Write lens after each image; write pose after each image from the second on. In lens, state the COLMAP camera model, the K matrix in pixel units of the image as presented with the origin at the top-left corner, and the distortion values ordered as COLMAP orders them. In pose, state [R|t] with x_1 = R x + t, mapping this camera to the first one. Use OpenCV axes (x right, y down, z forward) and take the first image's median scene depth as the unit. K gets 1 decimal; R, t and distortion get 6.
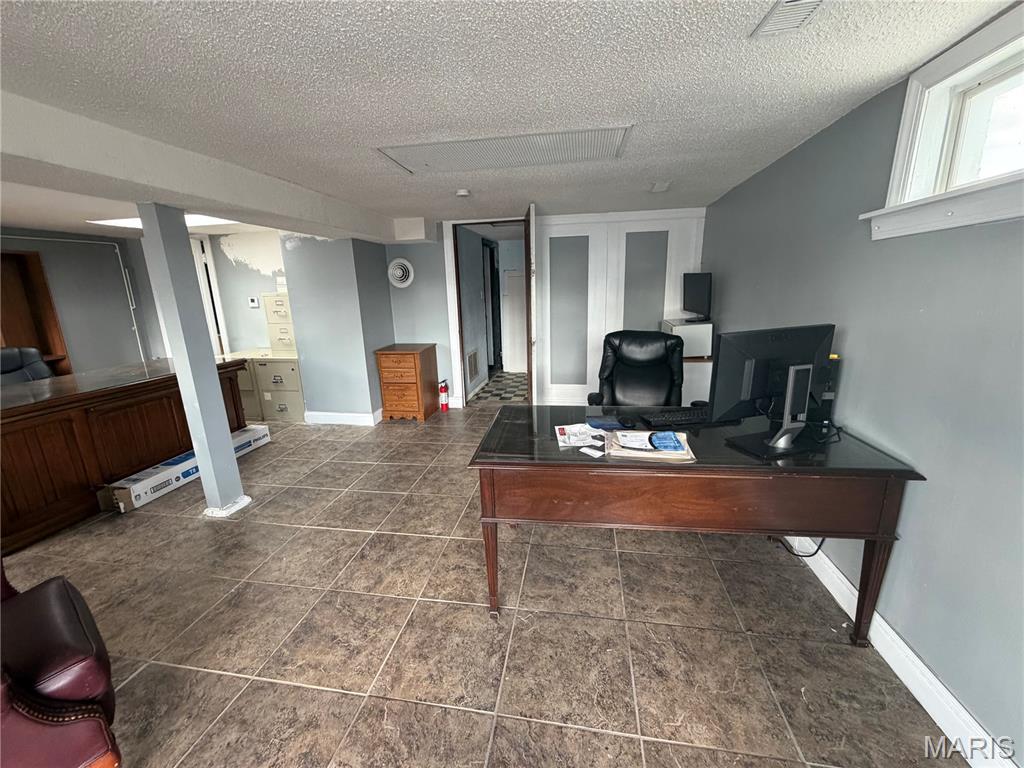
lens RADIAL K [[405.6, 0, 512.0], [0, 405.6, 384.0], [0, 0, 1]] dist [-0.000648, 0.000238]
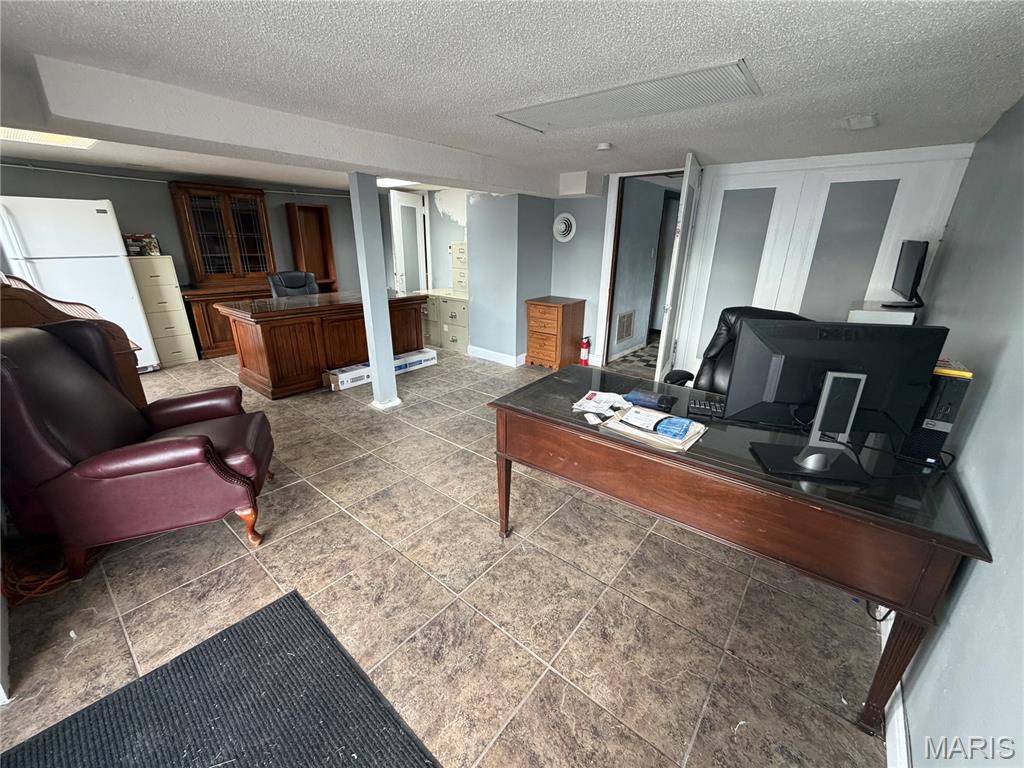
lens RADIAL K [[405.6, 0, 512.0], [0, 405.6, 384.0], [0, 0, 1]] dist [-0.000648, 0.000238]
pose [[0.870191, 0.202290, -0.449273, 0.297871], [-0.152423, 0.977627, 0.144960, -0.023629], [0.468545, -0.057664, 0.881556, 0.000308]]
